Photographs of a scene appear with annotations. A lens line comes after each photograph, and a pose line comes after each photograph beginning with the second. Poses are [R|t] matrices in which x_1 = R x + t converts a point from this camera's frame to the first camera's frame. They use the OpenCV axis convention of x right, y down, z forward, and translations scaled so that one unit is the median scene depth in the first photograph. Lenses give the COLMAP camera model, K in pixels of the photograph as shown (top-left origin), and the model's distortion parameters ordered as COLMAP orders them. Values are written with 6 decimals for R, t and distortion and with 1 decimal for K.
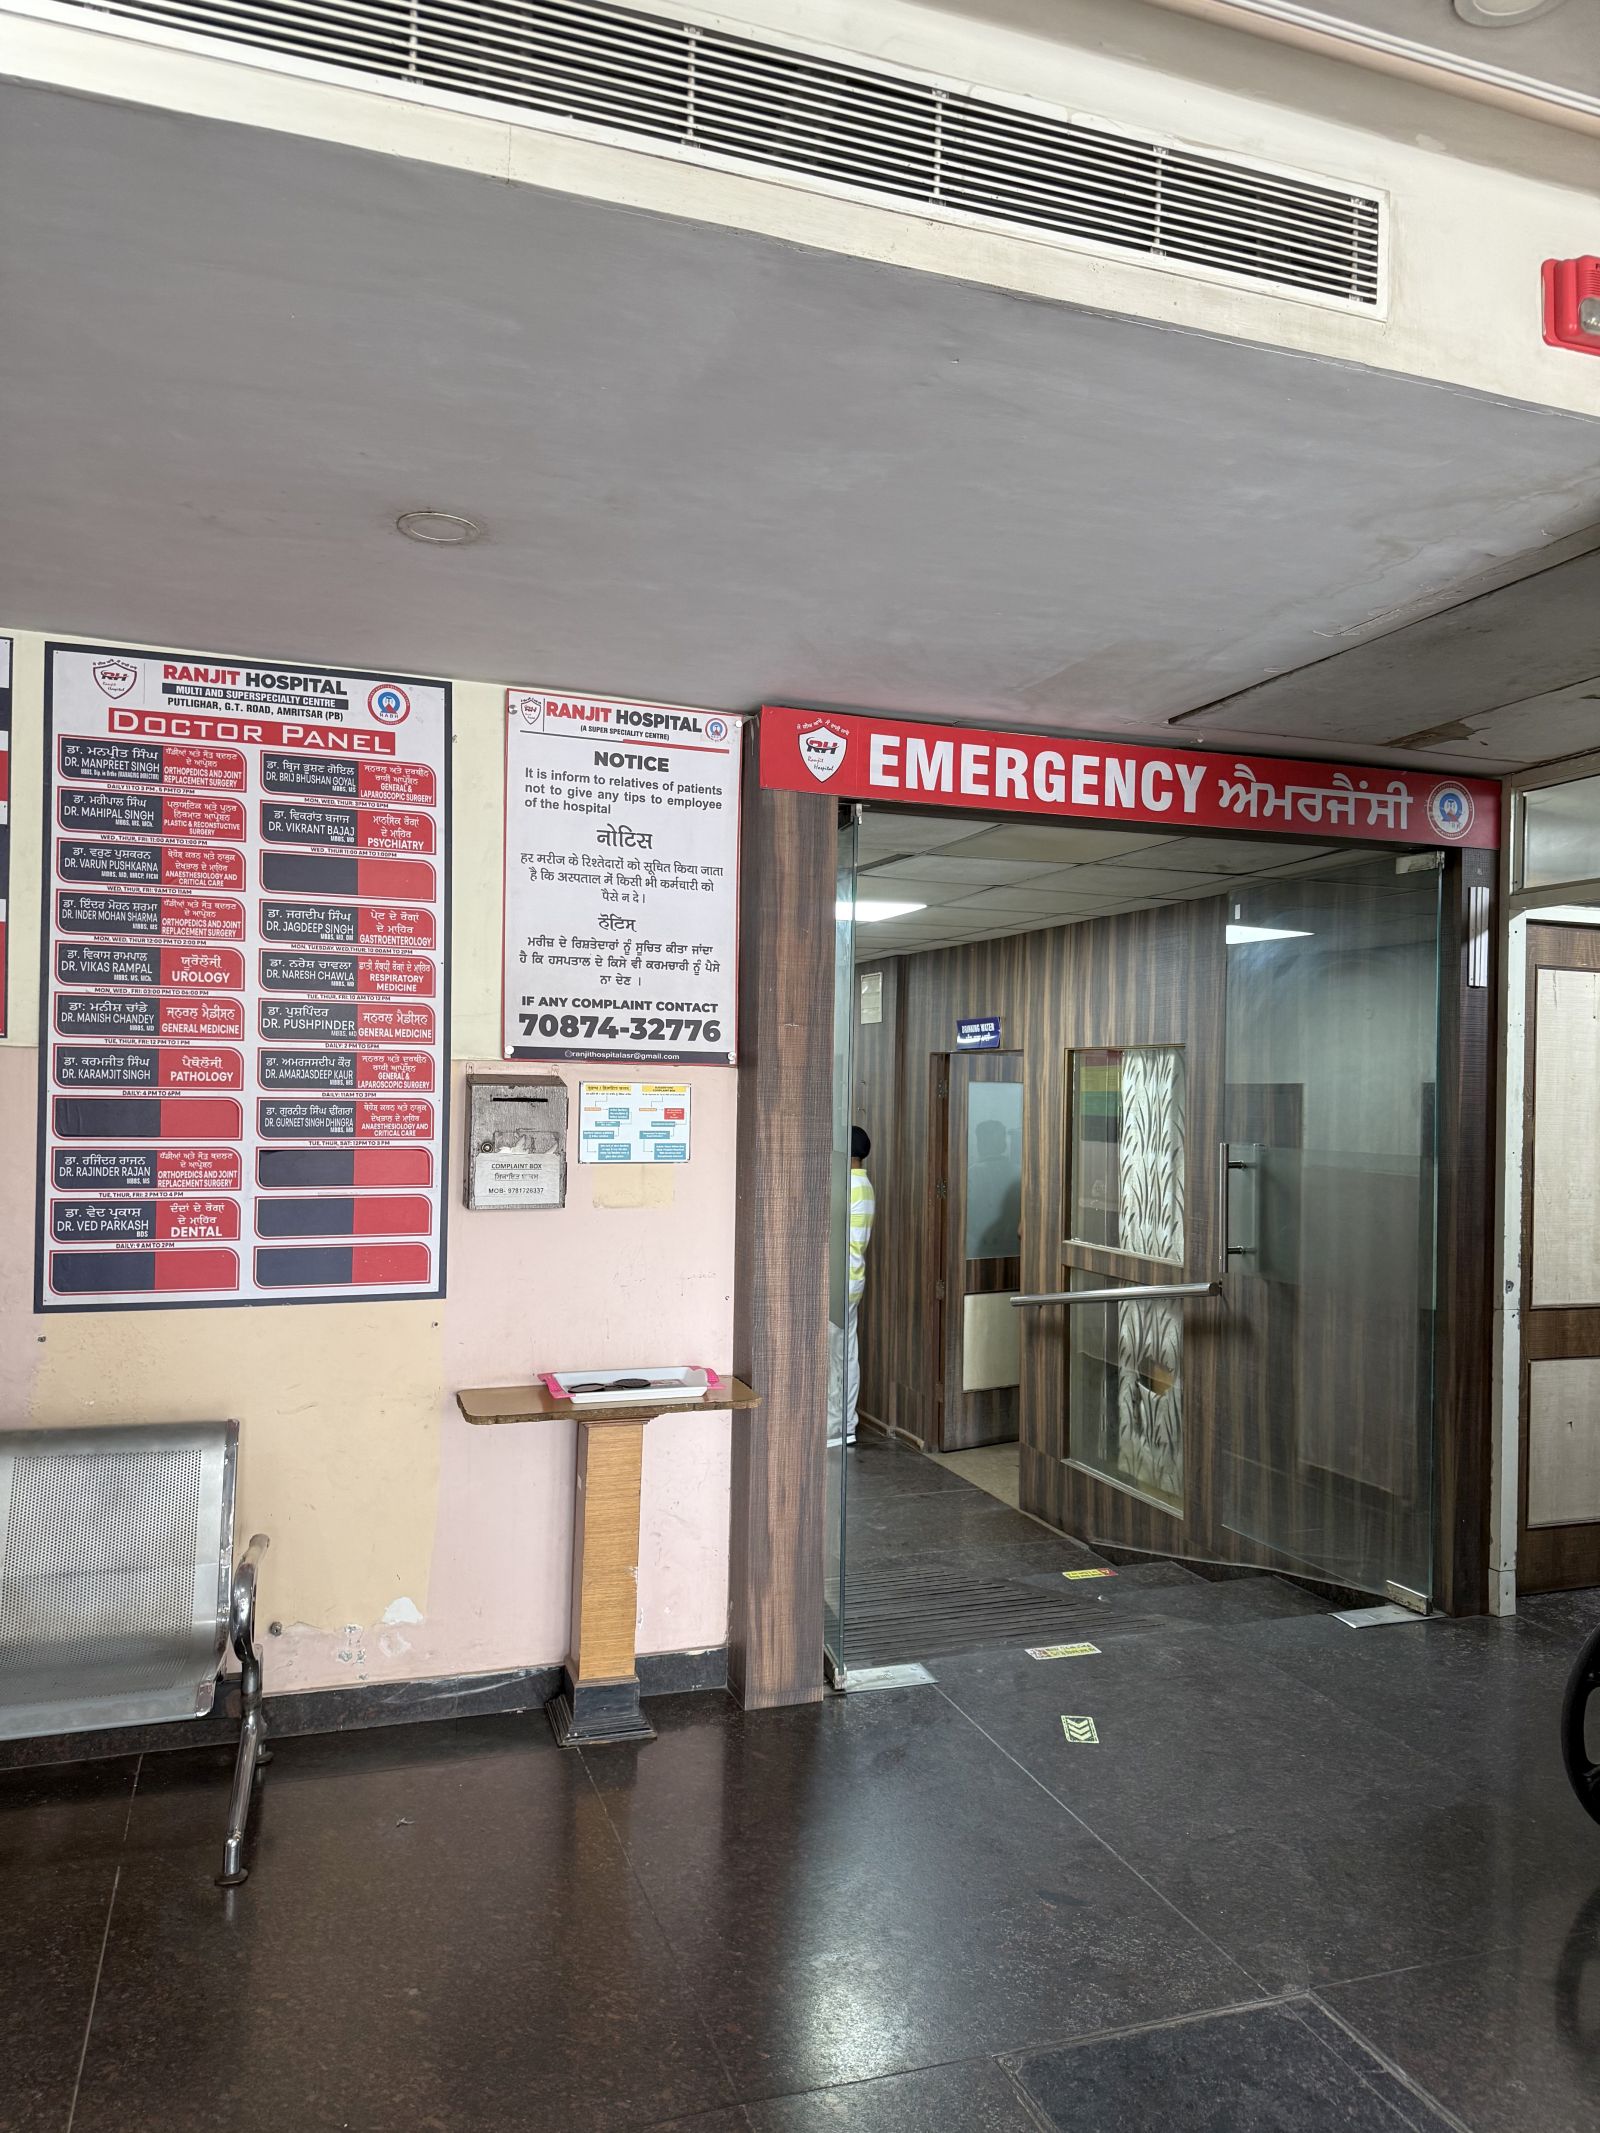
lens RADIAL K [[1507.3, 0, 805.1], [0, 1507.3, 1072.8], [0, 0, 1]] dist [0.072212, -0.006050]
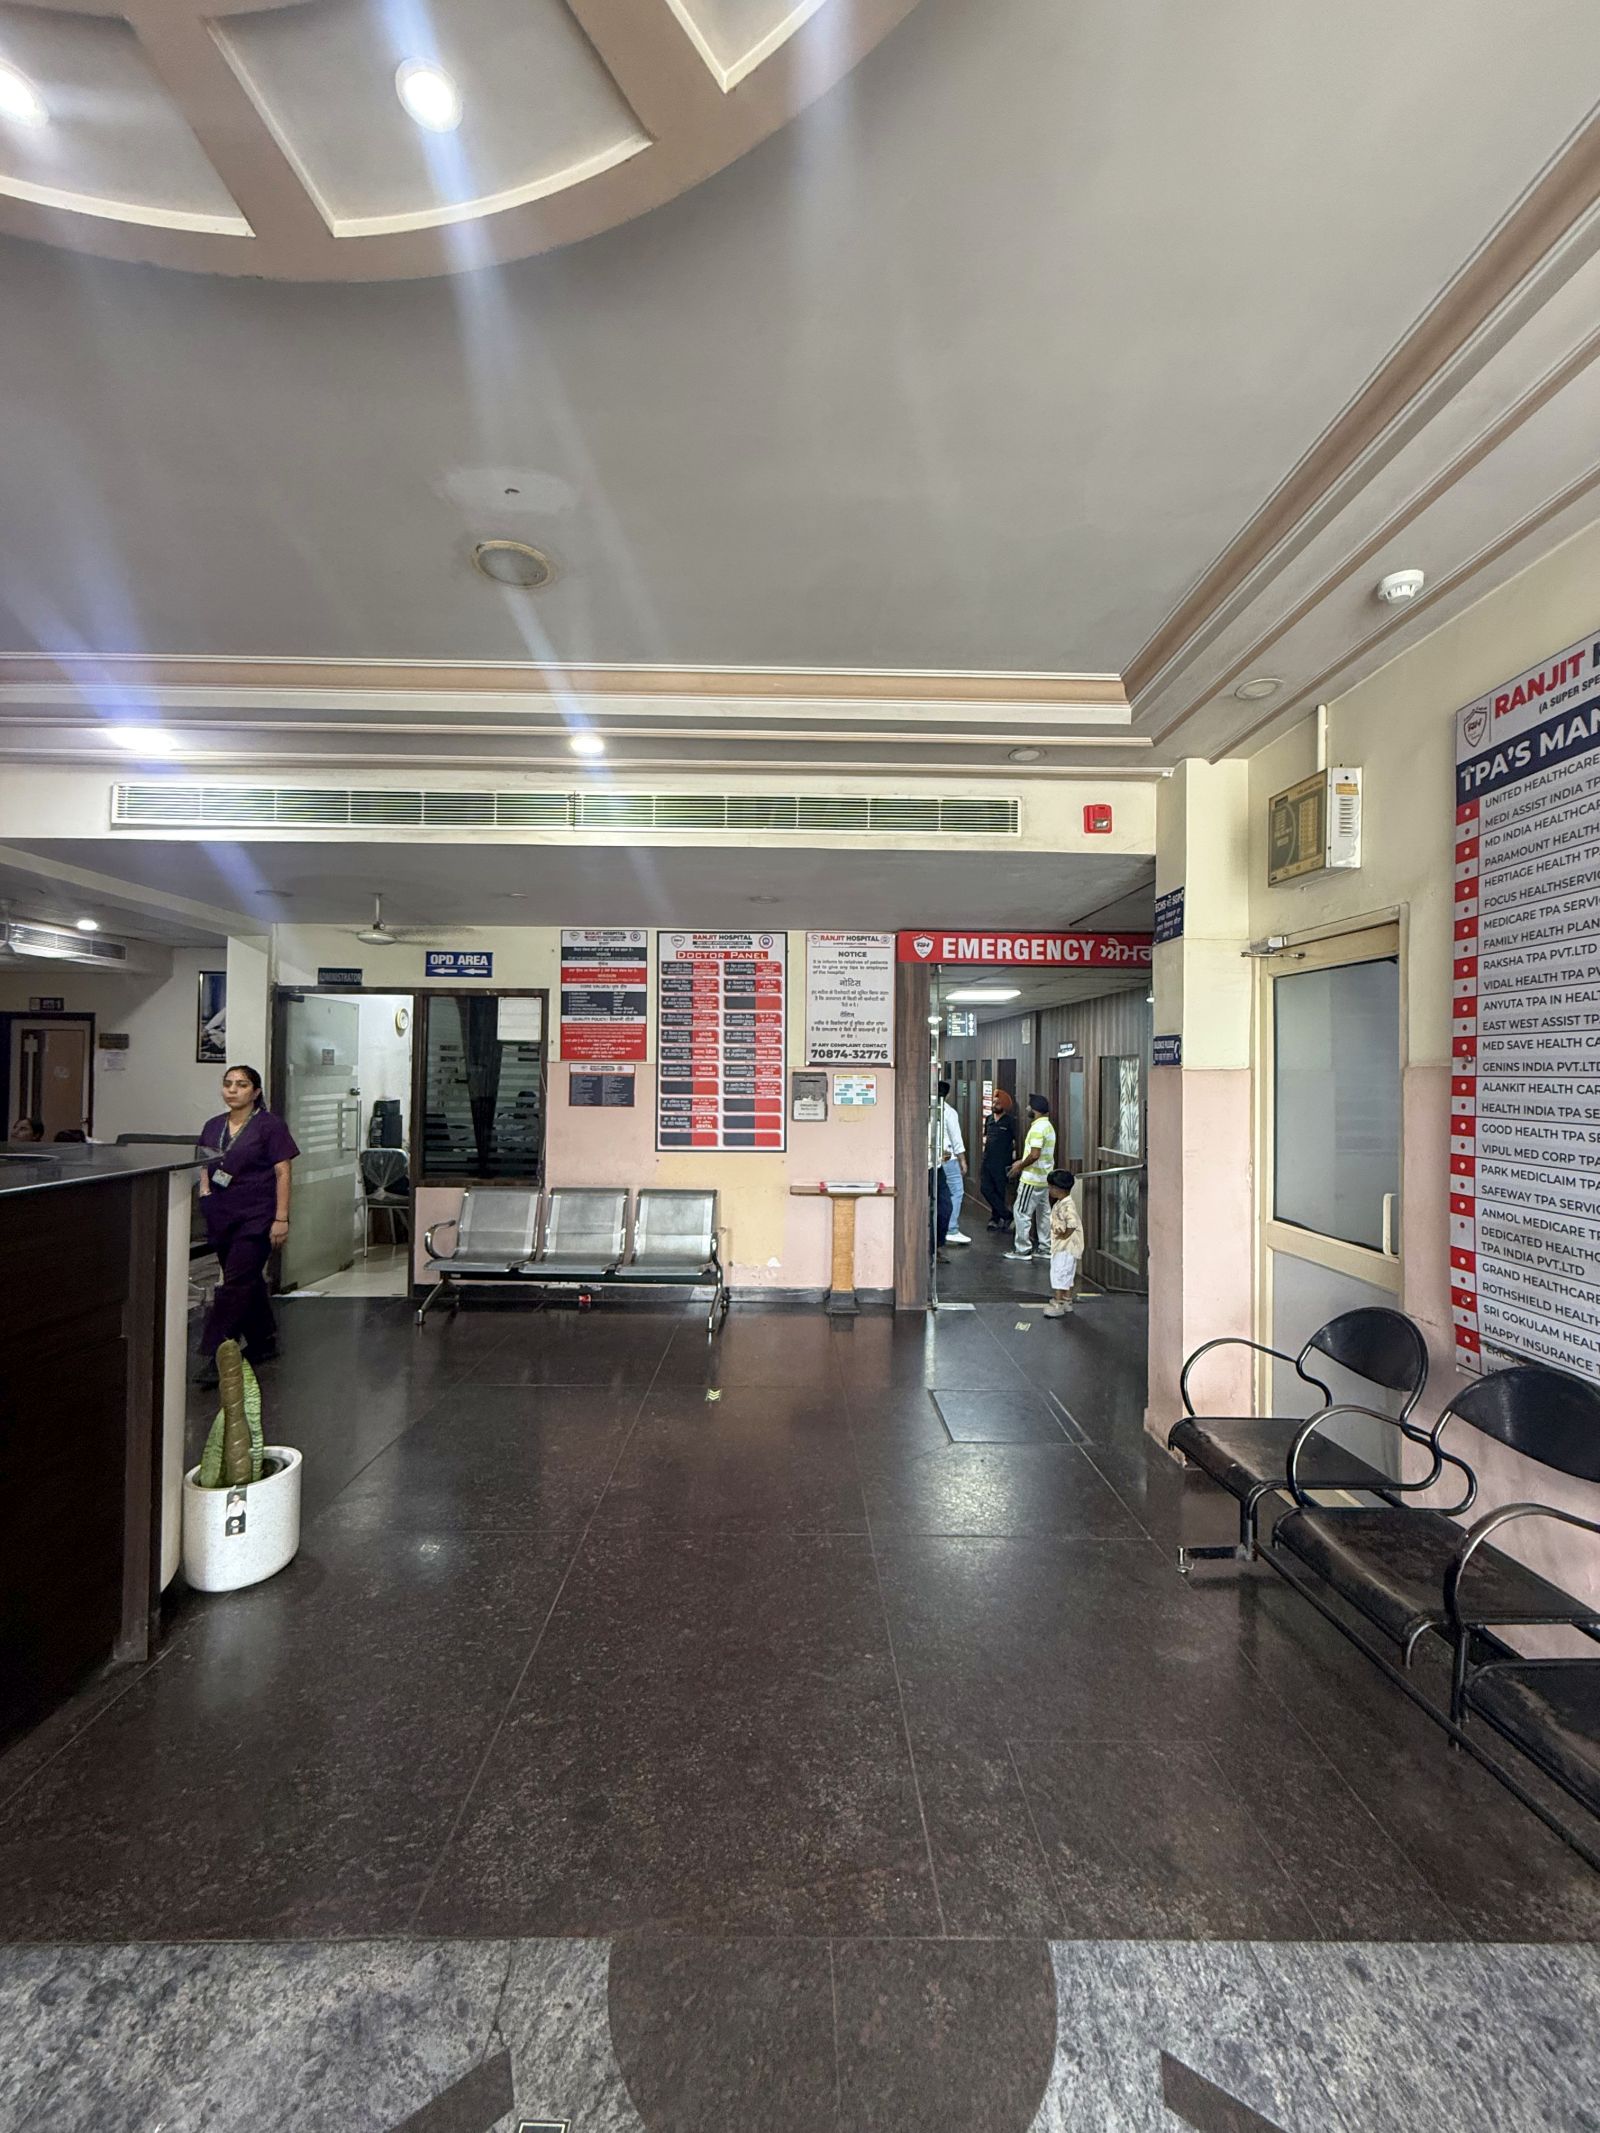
lens RADIAL K [[858.1, 0, 799.2], [0, 858.1, 1062.7], [0, 0, 1]] dist [0.000397, -0.000094]
pose [[0.944959, -0.010731, -0.327011, 0.295256], [0.009782, 0.999942, -0.004546, -0.008860], [0.327041, 0.001097, 0.945009, -0.470806]]
